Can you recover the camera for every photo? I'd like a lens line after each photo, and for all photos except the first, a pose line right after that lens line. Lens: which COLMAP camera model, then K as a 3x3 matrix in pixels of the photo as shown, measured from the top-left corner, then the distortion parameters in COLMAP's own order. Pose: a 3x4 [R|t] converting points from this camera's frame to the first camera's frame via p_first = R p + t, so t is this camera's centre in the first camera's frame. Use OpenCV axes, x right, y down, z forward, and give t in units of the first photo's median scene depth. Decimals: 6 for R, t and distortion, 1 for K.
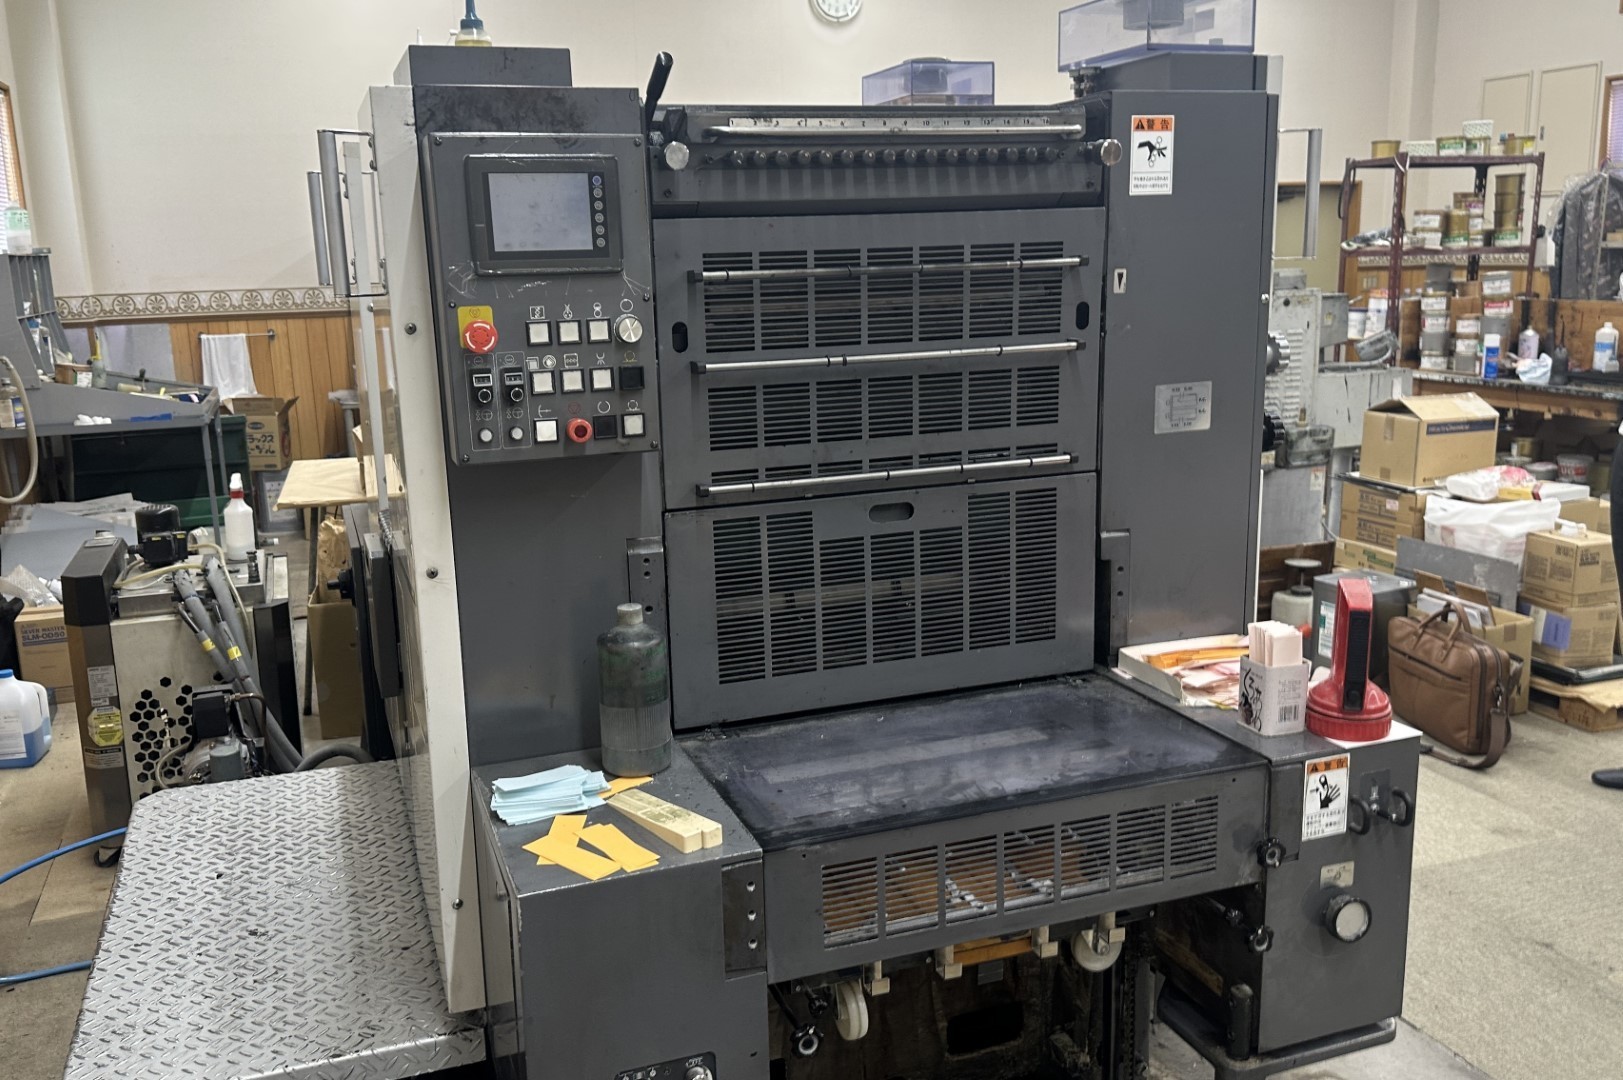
lens RADIAL K [[1374.3, 0, 812.9], [0, 1374.3, 547.5], [0, 0, 1]] dist [0.050612, -0.011922]
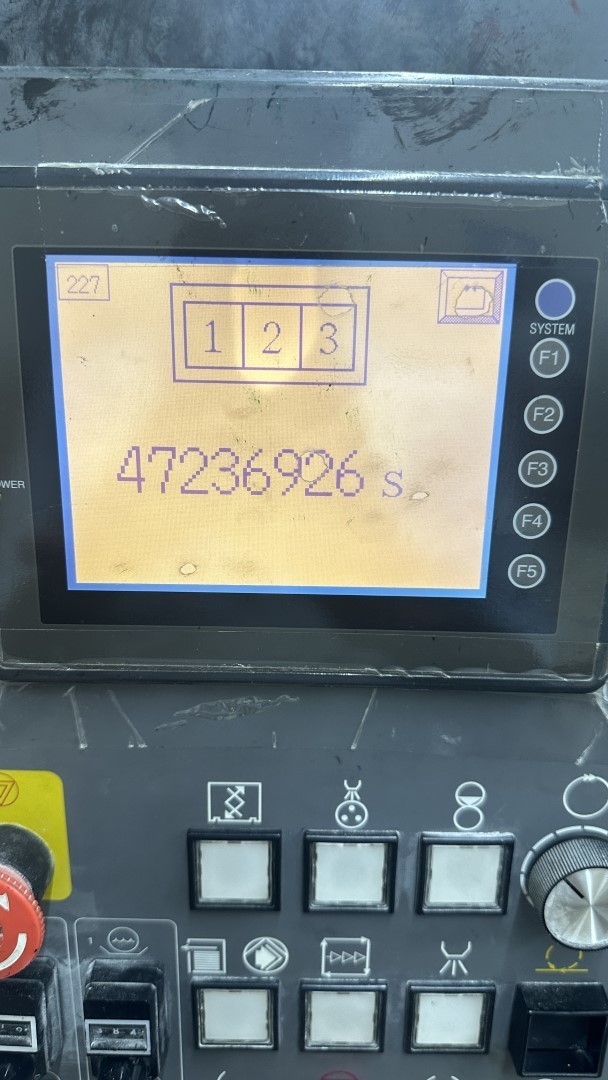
lens RADIAL K [[789.3, 0, 302.9], [0, 789.3, 522.8], [0, 0, 1]] dist [0.023185, -0.084108]
pose [[0.935110, 0.138821, -0.326033, -0.132523], [-0.124206, 0.990103, 0.065335, -0.210473], [0.331877, -0.020600, 0.943098, 0.780994]]
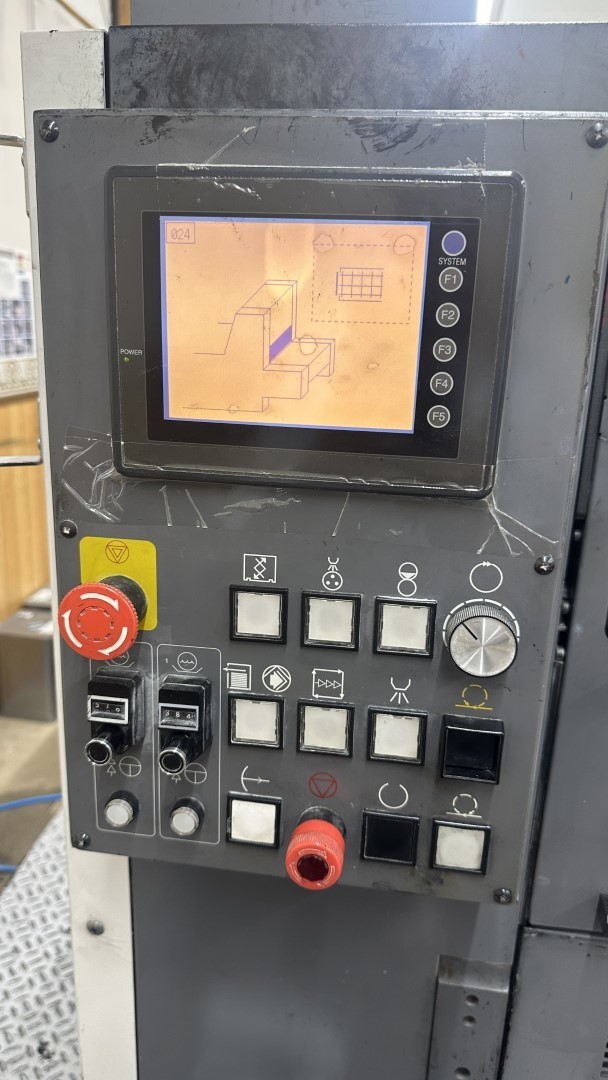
lens RADIAL K [[789.3, 0, 314.4], [0, 789.3, 529.8], [0, 0, 1]] dist [0.023185, -0.084108]
pose [[0.874233, 0.187318, -0.447916, -0.074617], [-0.168664, 0.982290, 0.081598, -0.183232], [0.455268, 0.004212, 0.890344, 0.720571]]
